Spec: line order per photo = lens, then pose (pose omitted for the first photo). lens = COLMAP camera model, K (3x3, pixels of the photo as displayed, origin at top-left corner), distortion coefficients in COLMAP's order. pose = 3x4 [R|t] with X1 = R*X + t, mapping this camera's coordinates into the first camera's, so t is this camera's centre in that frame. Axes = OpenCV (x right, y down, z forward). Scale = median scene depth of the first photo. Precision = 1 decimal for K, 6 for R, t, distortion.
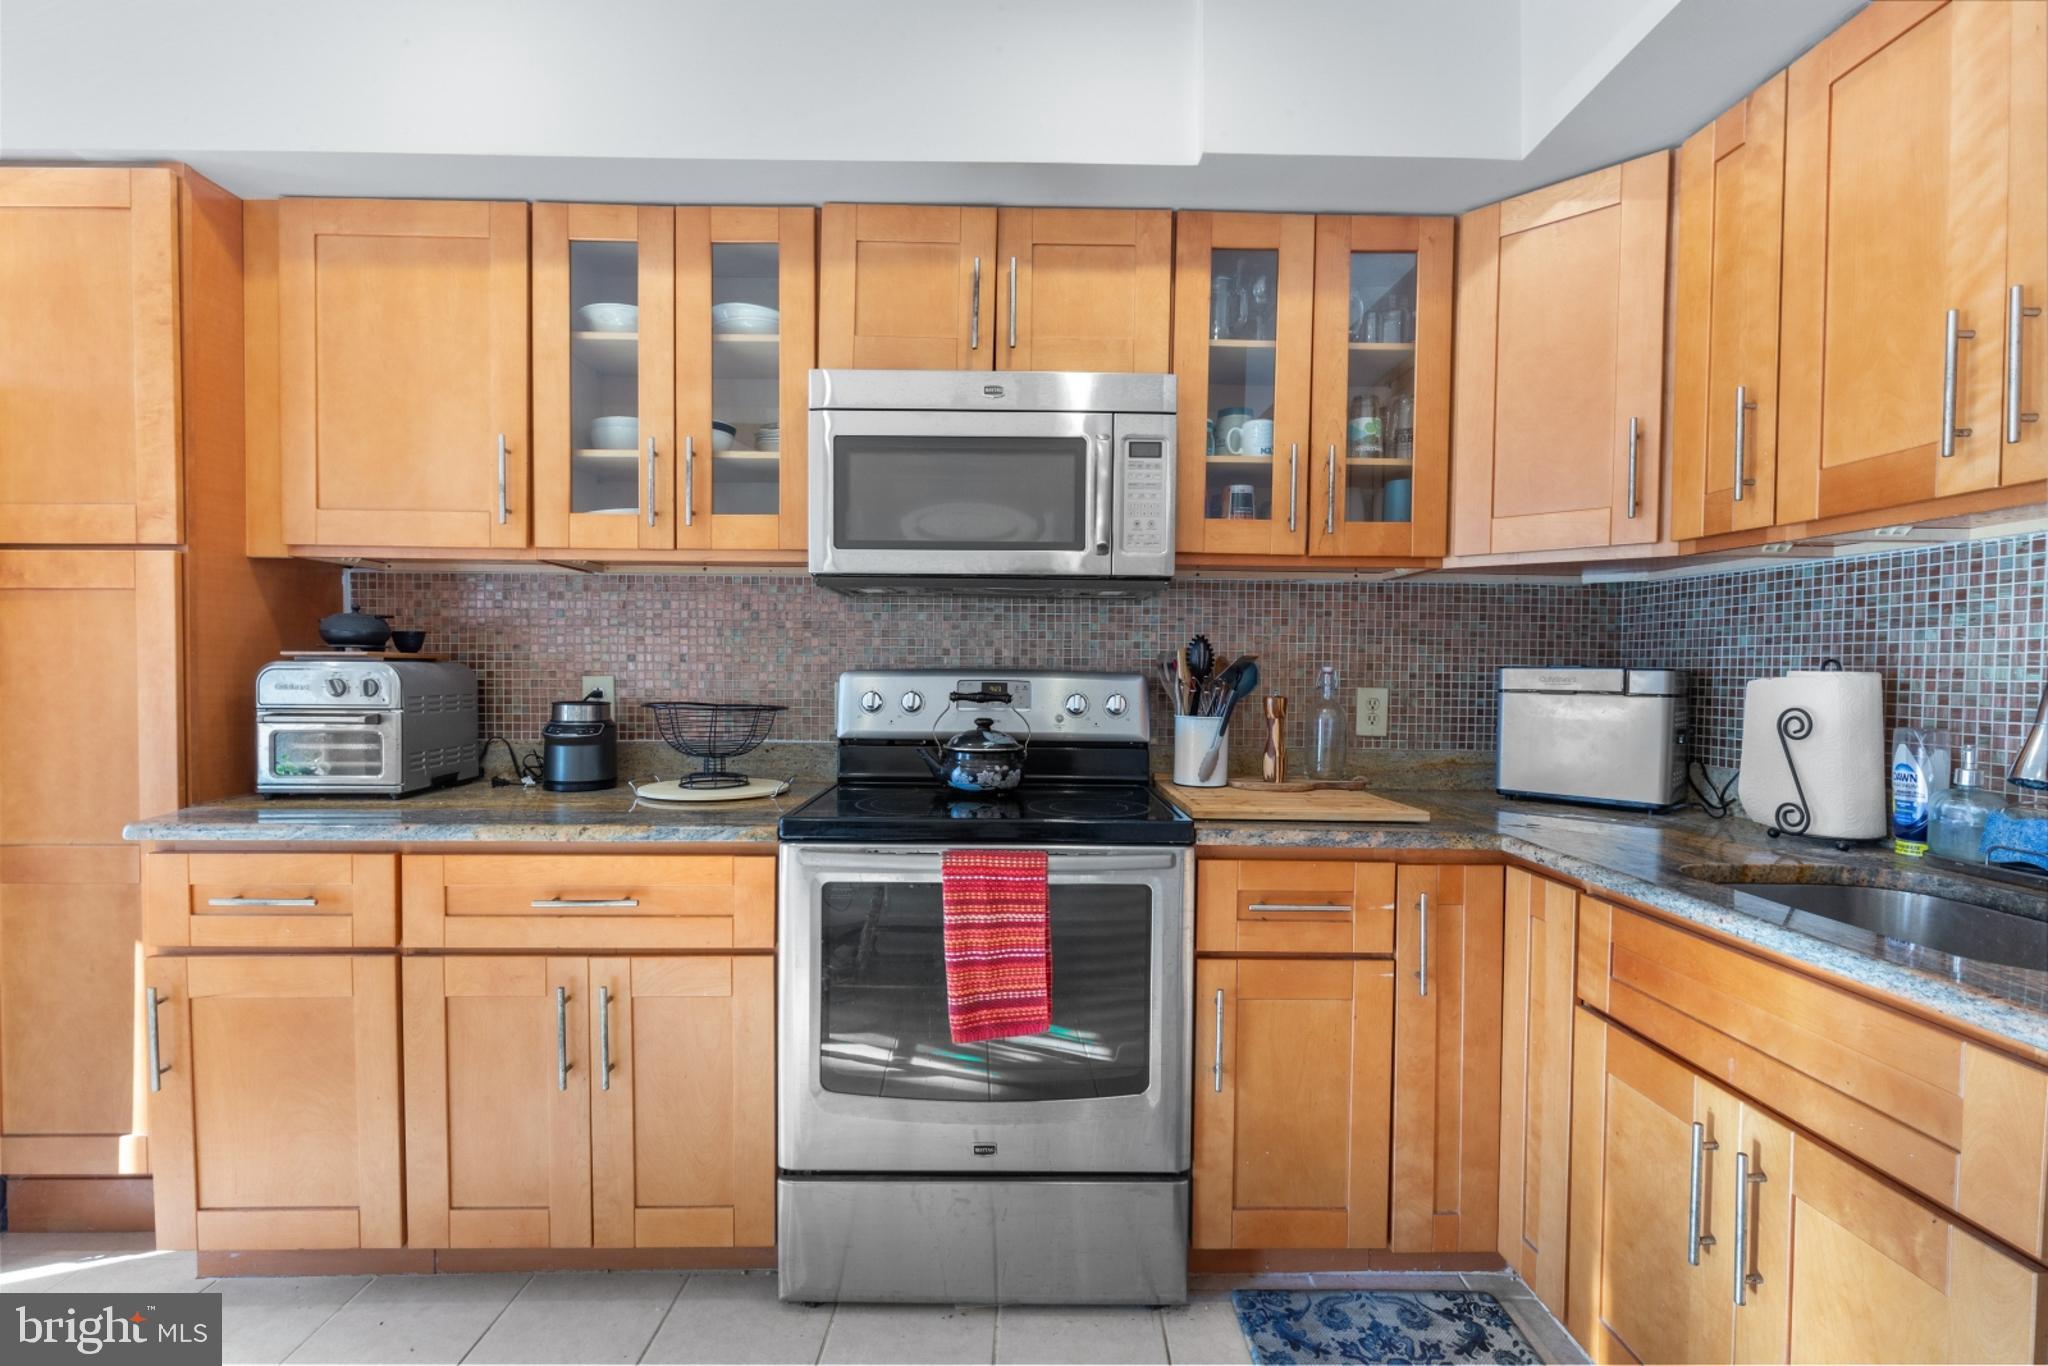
lens RADIAL K [[929.7, 0, 1024.8], [0, 929.7, 700.2], [0, 0, 1]] dist [-0.000375, -0.000261]
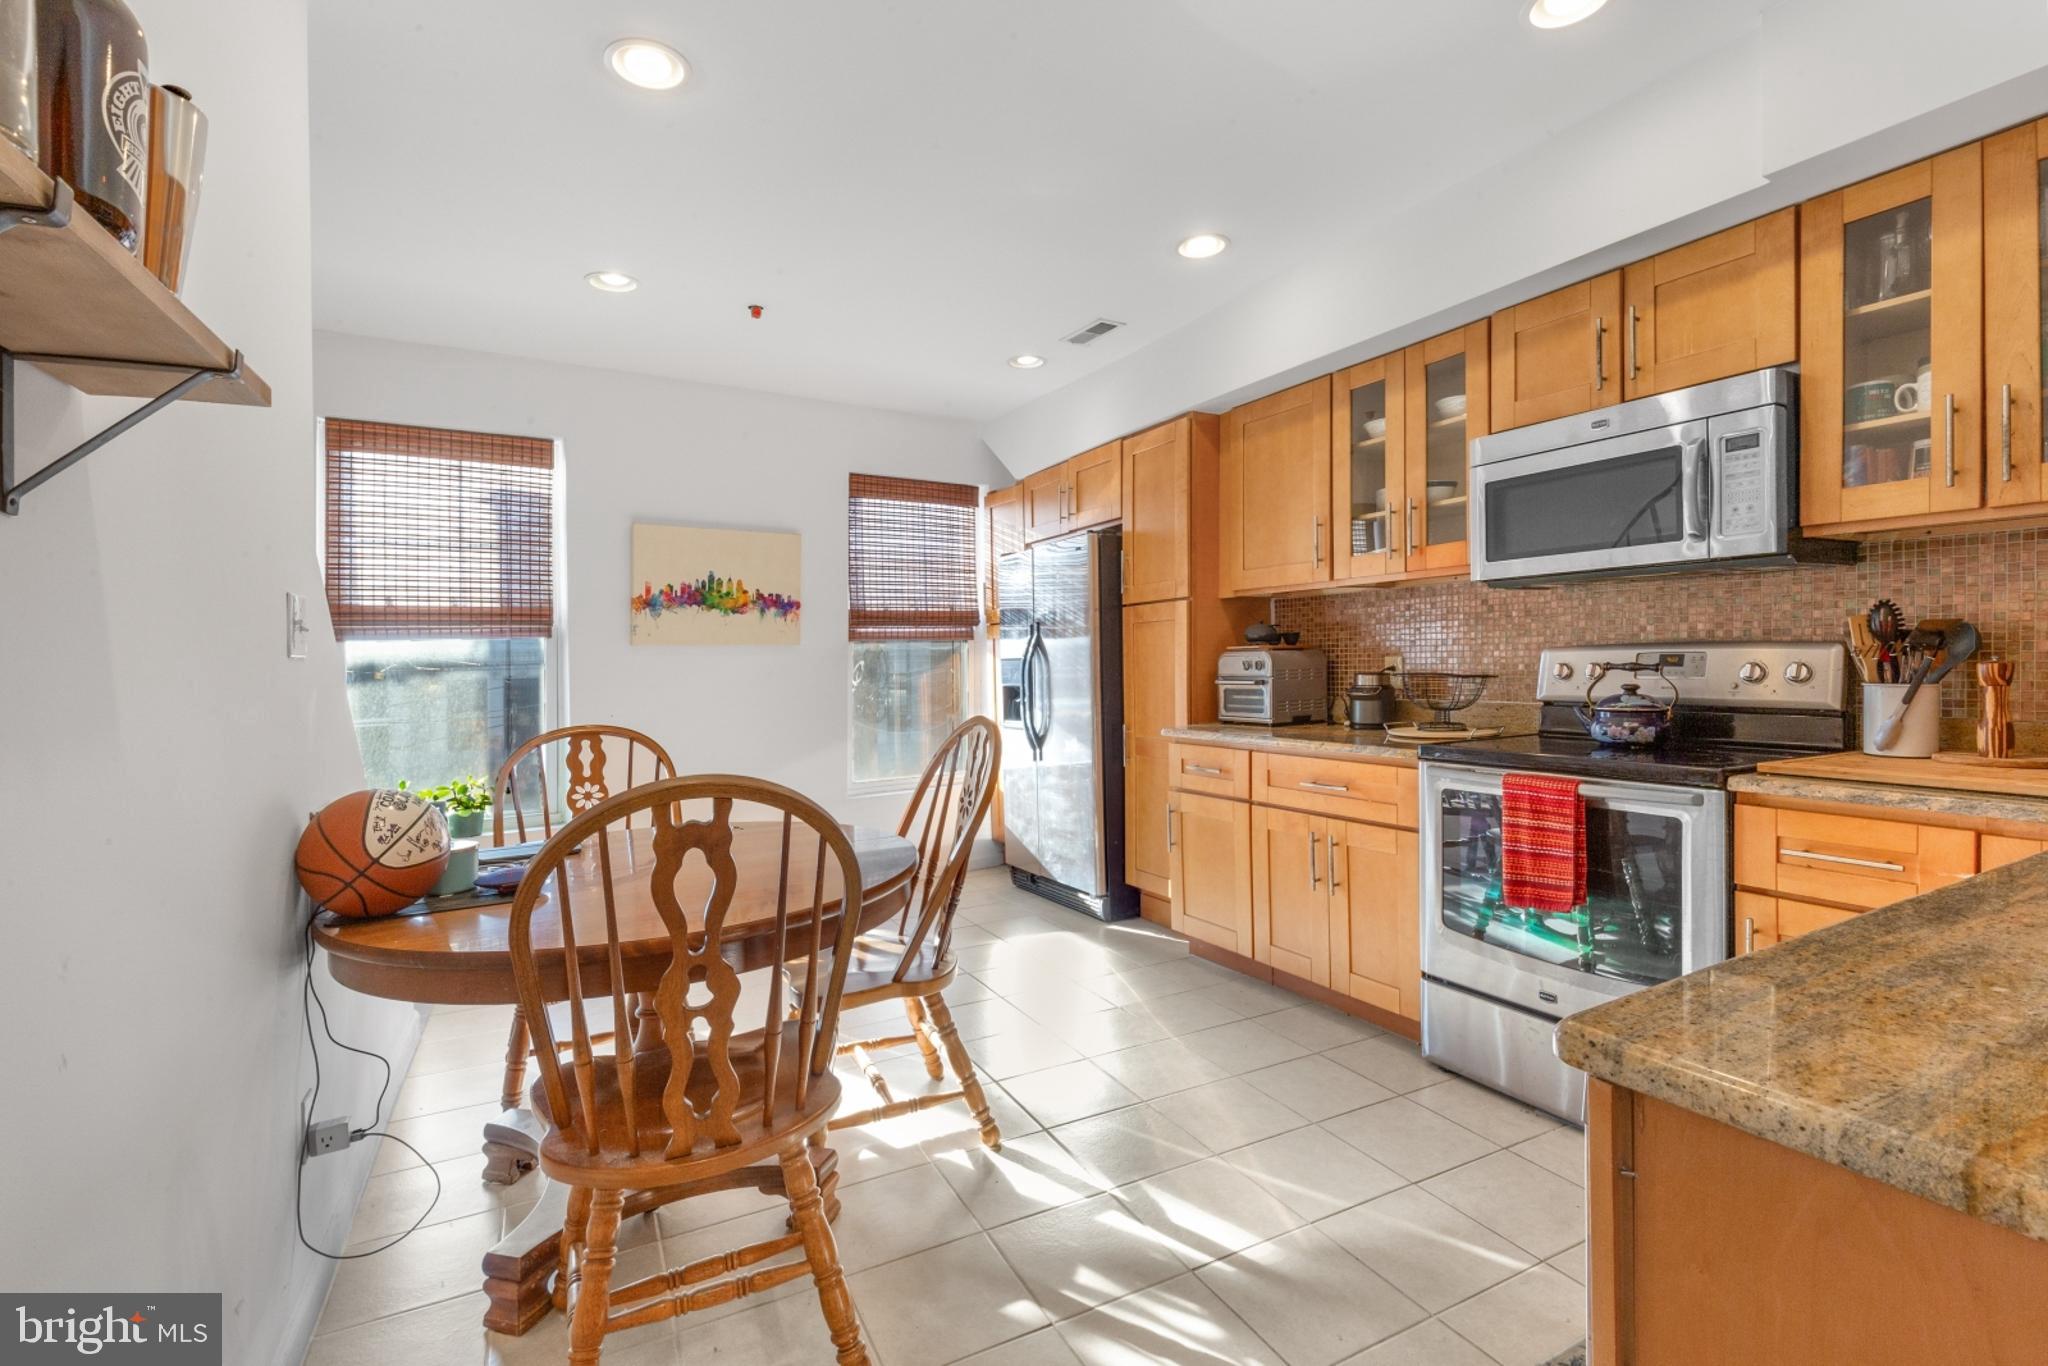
lens RADIAL K [[930.3, 0, 1028.6], [0, 930.3, 659.2], [0, 0, 1]] dist [0.000094, -0.000322]
pose [[0.479360, -0.020251, -0.877384, 0.690704], [-0.002213, 0.999703, -0.024284, 0.019622], [0.877615, 0.013582, 0.479173, -0.284168]]
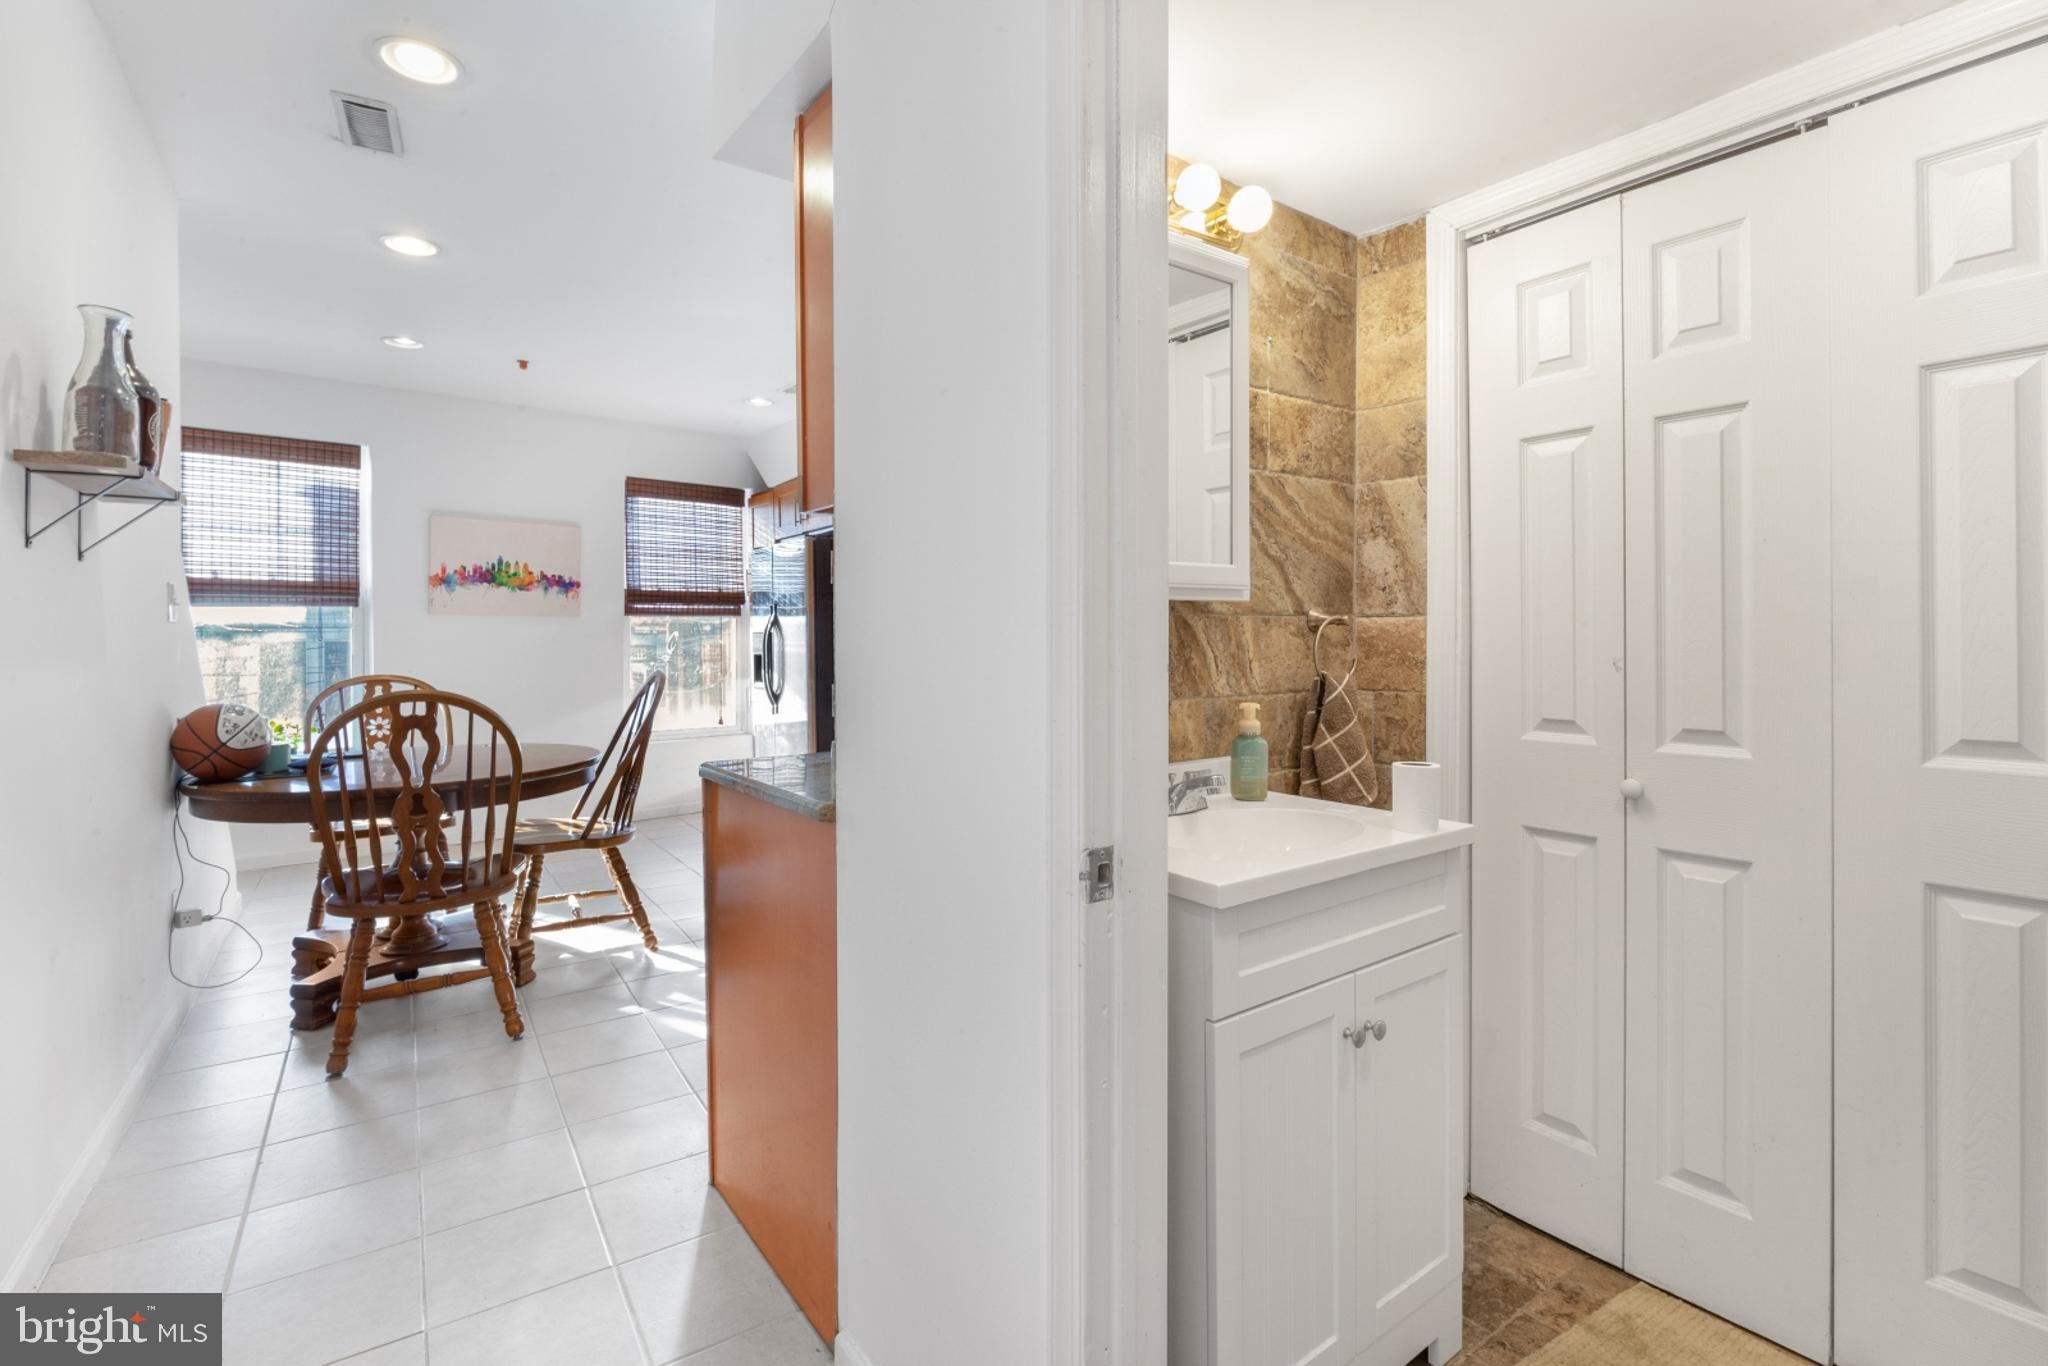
lens RADIAL K [[935.8, 0, 1019.9], [0, 935.8, 646.5], [0, 0, 1]] dist [-0.002951, -0.000751]
pose [[0.585959, 0.001564, -0.810339, 1.529474], [-0.020127, 0.999718, -0.012624, 0.027742], [0.810091, 0.023707, 0.585825, -0.250812]]
